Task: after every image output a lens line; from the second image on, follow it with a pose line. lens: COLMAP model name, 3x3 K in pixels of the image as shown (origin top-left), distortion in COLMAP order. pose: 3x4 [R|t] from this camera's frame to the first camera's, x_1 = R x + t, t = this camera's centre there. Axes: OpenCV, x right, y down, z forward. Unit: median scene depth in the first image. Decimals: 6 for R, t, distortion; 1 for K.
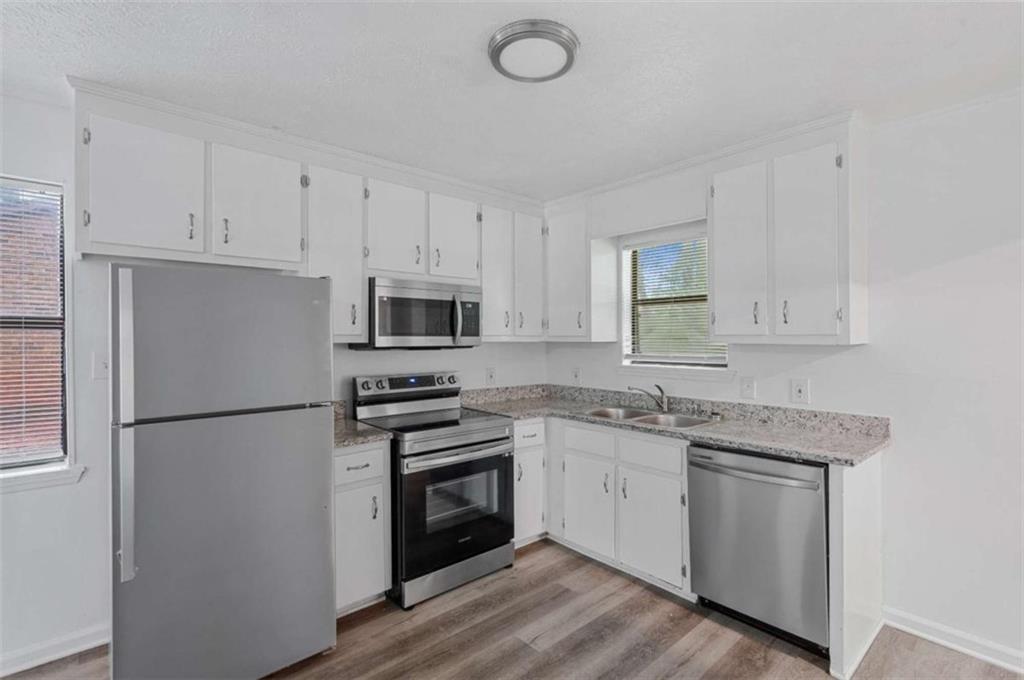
lens RADIAL K [[470.8, 0, 512.0], [0, 470.8, 340.0], [0, 0, 1]] dist [0.002698, 0.000901]
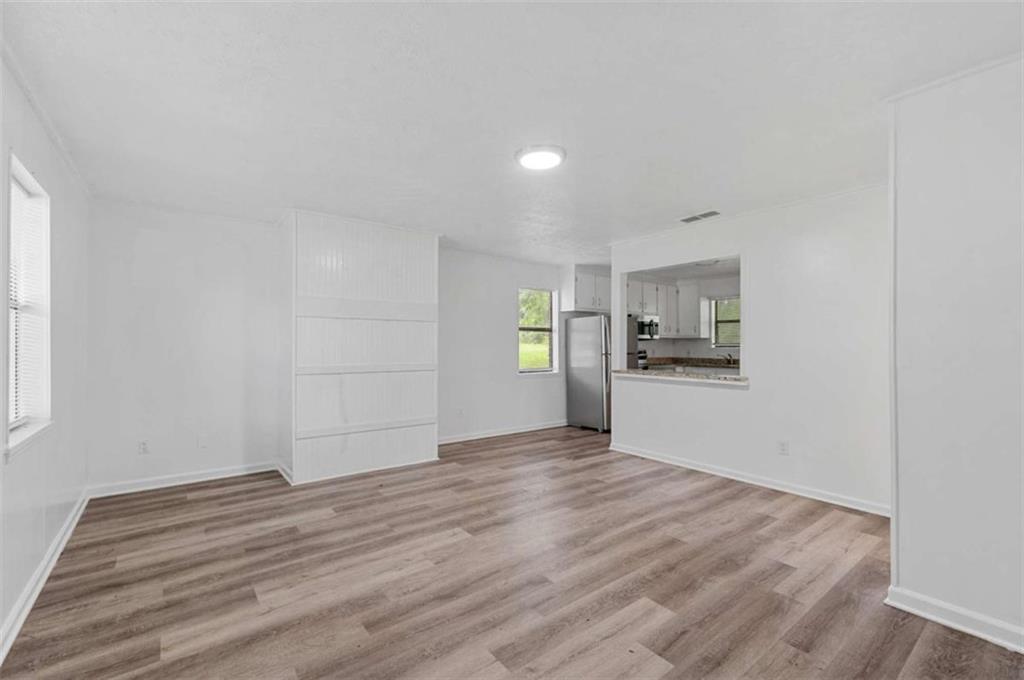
lens RADIAL K [[443.7, 0, 512.0], [0, 443.7, 340.0], [0, 0, 1]] dist [0.000178, 0.000692]
pose [[0.997890, 0.003315, -0.064842, -0.745308], [-0.004205, 0.999899, -0.013597, 0.057060], [0.064790, 0.013840, 0.997803, -1.560449]]
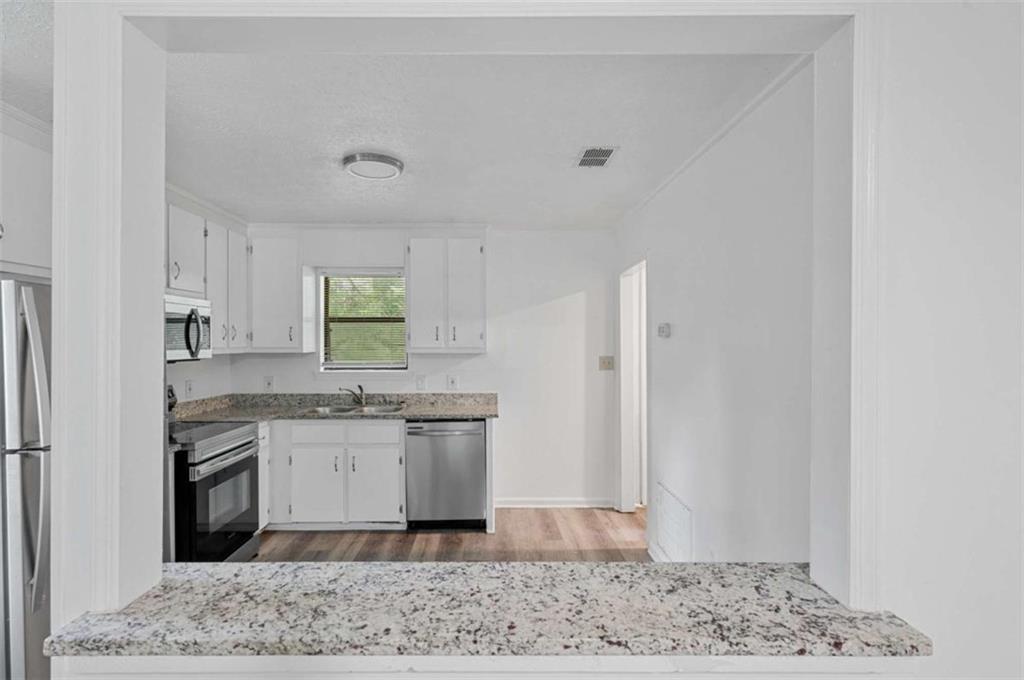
lens RADIAL K [[514.3, 0, 492.7], [0, 514.3, 342.0], [0, 0, 1]] dist [0.000389, 0.000273]
pose [[0.658023, 0.000795, 0.752997, -0.529508], [0.003478, 0.999986, -0.004095, -0.017237], [-0.752989, 0.005314, 0.658011, -0.217499]]
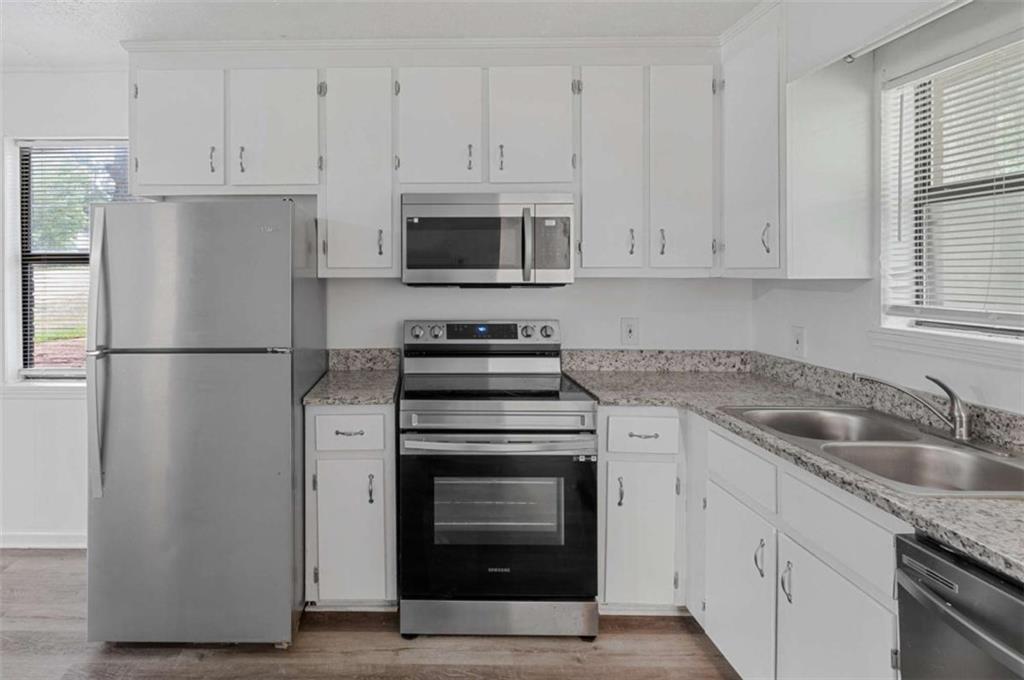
lens RADIAL K [[570.7, 0, 412.2], [0, 570.7, 275.4], [0, 0, 1]] dist [0.002583, 0.002533]
pose [[0.743080, 0.005963, -0.669176, 0.310010], [-0.002677, 0.999979, 0.005939, -0.002952], [0.669197, -0.002621, 0.743080, 0.272047]]
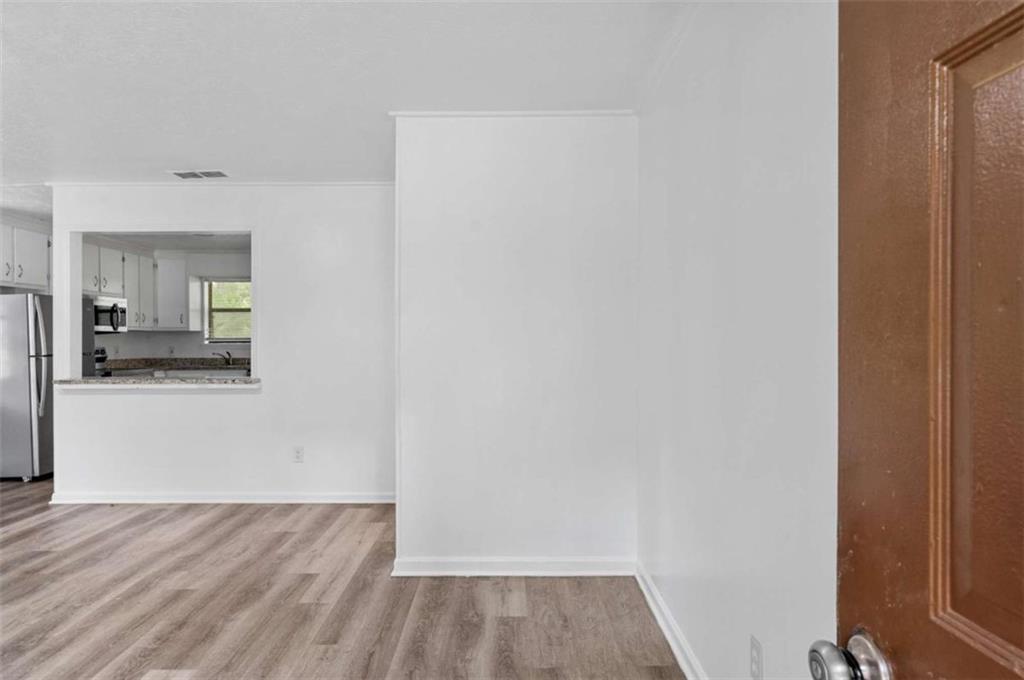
lens RADIAL K [[590.0, 0, 512.0], [0, 590.0, 340.0], [0, 0, 1]] dist [-0.001272, -0.001059]
pose [[0.654417, -0.000658, 0.756134, -0.835073], [0.004129, 0.999988, -0.002703, 0.057266], [-0.756123, 0.004891, 0.654411, -1.641810]]
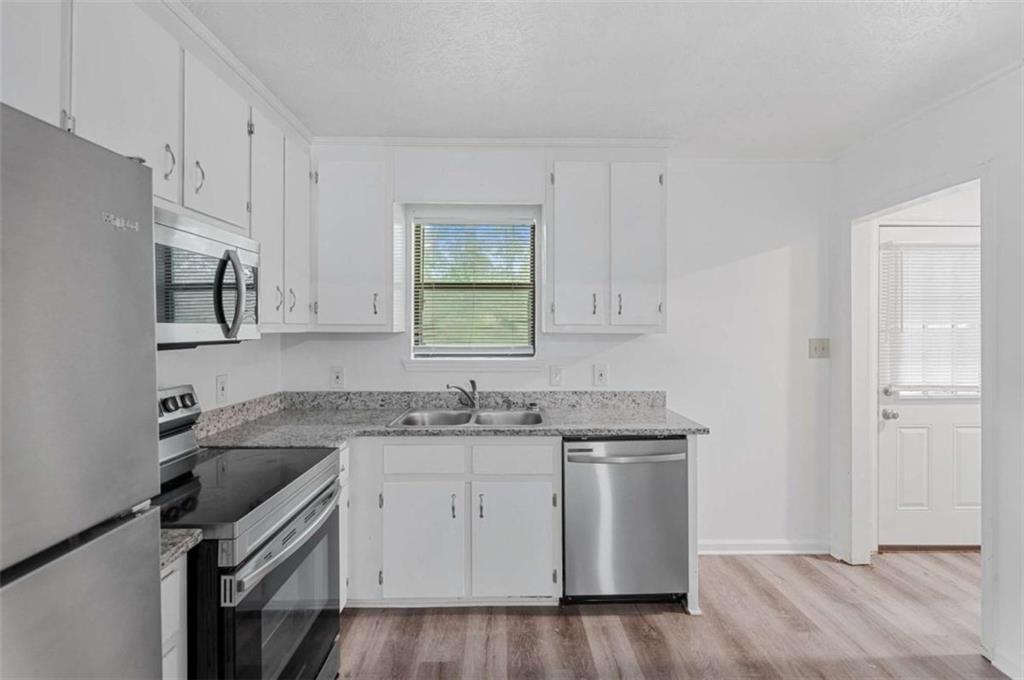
lens RADIAL K [[474.0, 0, 510.2], [0, 474.0, 326.9], [0, 0, 1]] dist [-0.000230, 0.000317]
pose [[0.648695, 0.003147, 0.761042, -0.333818], [0.000964, 0.999987, -0.004957, -0.000707], [-0.761048, 0.003949, 0.648684, 0.370665]]
